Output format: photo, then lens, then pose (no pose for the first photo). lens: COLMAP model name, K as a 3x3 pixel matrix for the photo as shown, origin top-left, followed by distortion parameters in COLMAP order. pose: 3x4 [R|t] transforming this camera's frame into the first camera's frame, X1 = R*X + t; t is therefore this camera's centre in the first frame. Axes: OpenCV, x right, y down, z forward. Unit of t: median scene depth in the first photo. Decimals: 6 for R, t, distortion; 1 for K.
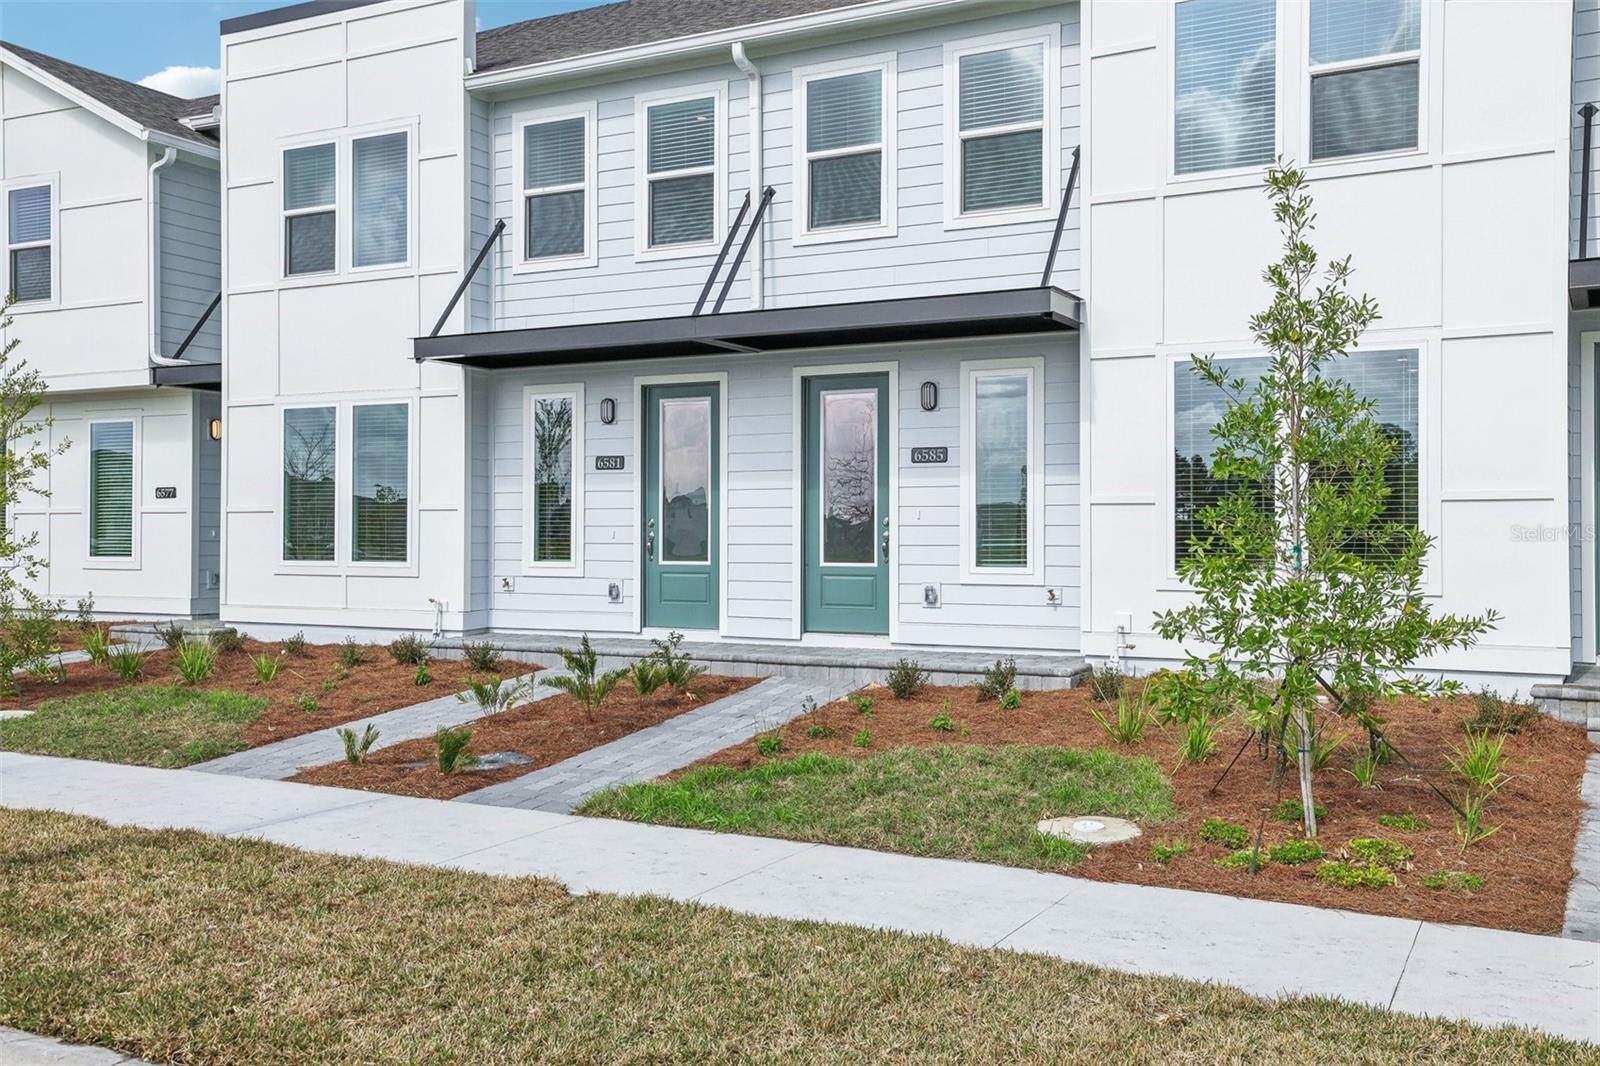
lens RADIAL K [[1493.7, 0, 795.9], [0, 1493.7, 522.8], [0, 0, 1]] dist [0.062564, 0.000000]
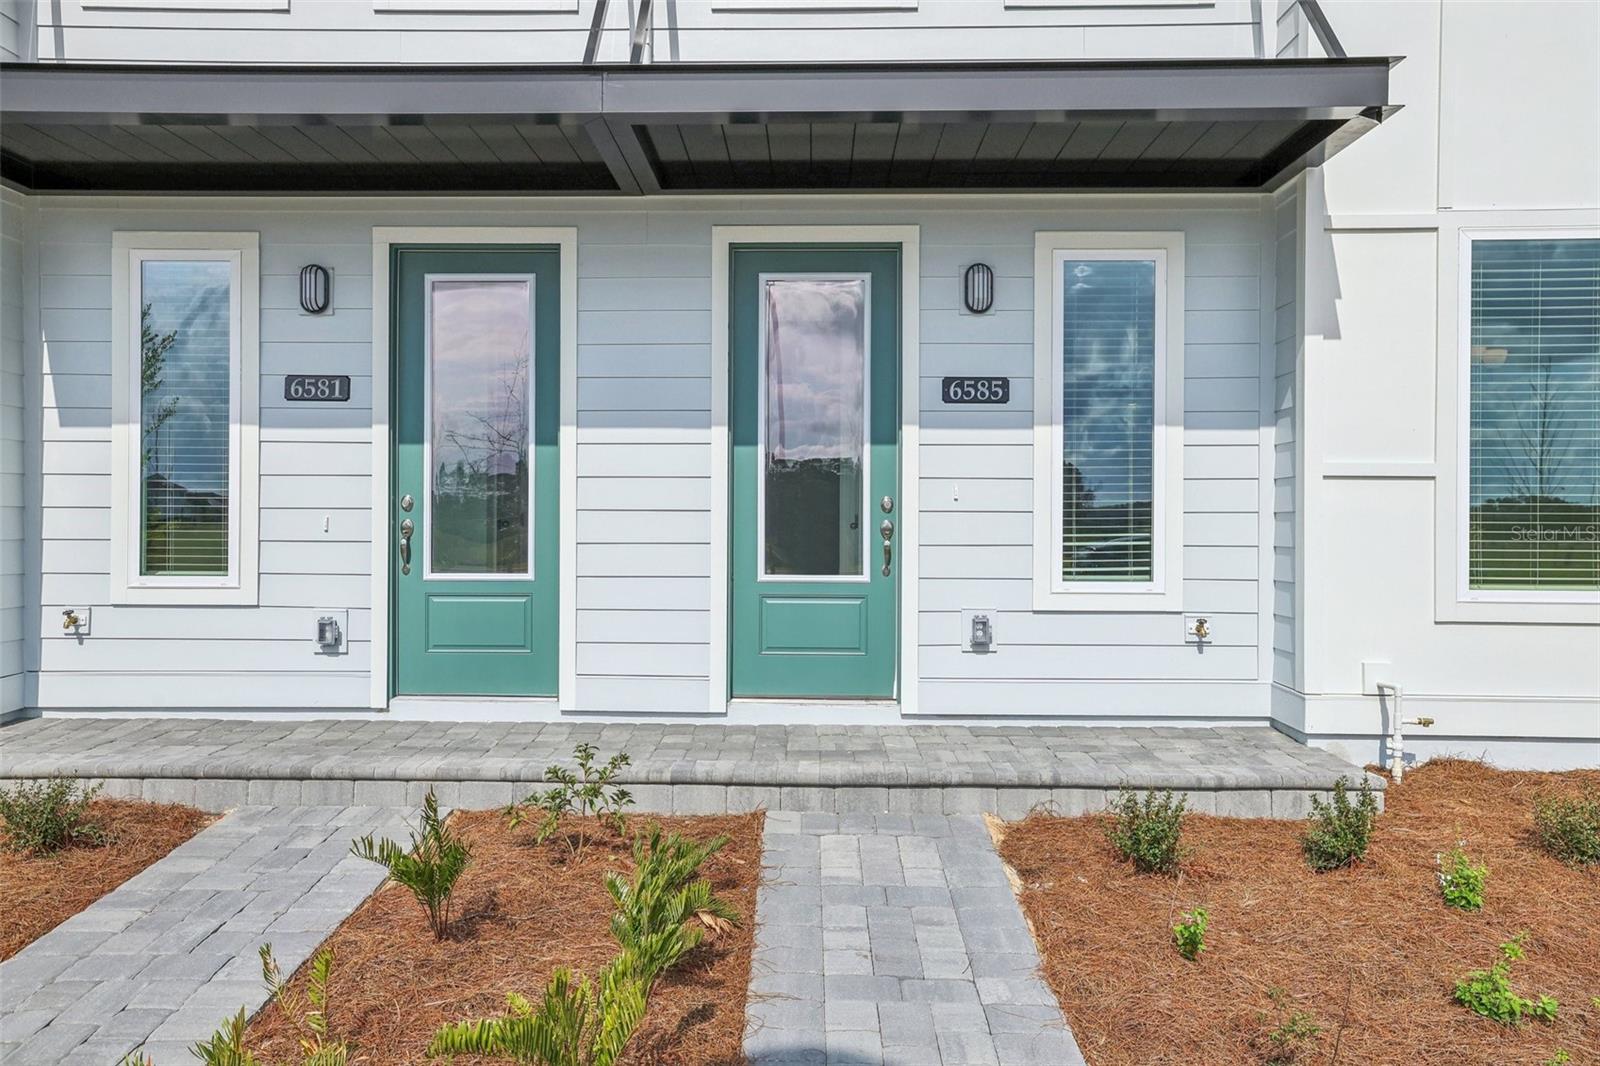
lens RADIAL K [[1111.7, 0, 804.5], [0, 1111.7, 524.6], [0, 0, 1]] dist [0.012252, -0.002264]
pose [[0.893182, -0.000440, 0.449694, -0.156256], [-0.005962, 0.999900, 0.012821, 0.001981], [-0.449655, -0.014133, 0.893091, 0.602536]]
